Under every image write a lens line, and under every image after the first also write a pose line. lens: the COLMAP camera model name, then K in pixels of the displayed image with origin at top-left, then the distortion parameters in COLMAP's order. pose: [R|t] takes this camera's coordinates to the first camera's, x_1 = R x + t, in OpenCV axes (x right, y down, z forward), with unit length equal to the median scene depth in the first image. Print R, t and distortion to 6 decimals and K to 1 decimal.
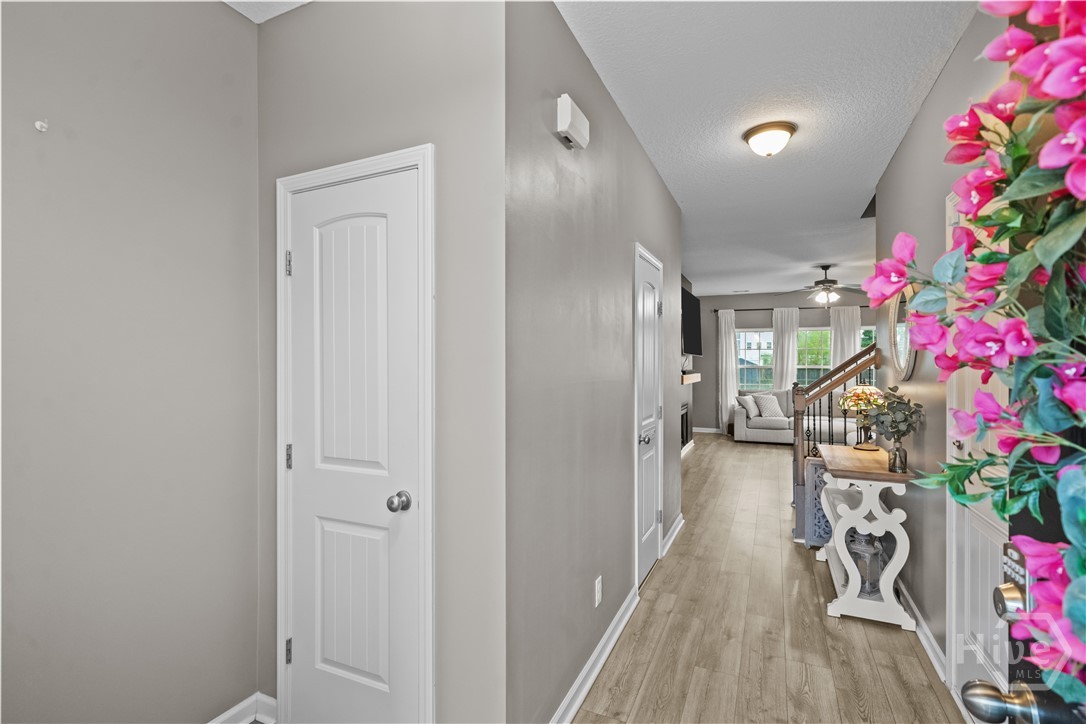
lens RADIAL K [[511.5, 0, 537.3], [0, 511.5, 363.0], [0, 0, 1]] dist [0.001522, 0.000464]
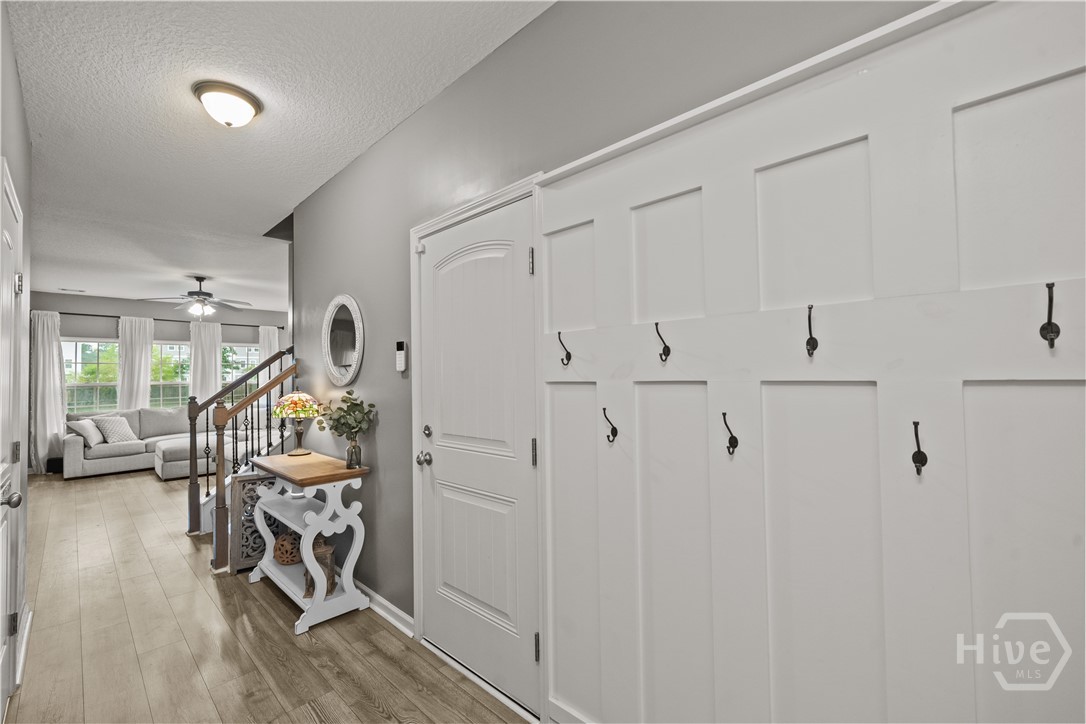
lens RADIAL K [[455.5, 0, 539.6], [0, 455.5, 364.6], [0, 0, 1]] dist [0.002126, -0.000088]
pose [[0.347145, 0.011660, 0.937739, -0.060130], [0.019277, 0.999623, -0.019566, 0.014028], [-0.937613, 0.024869, 0.346789, 0.221557]]
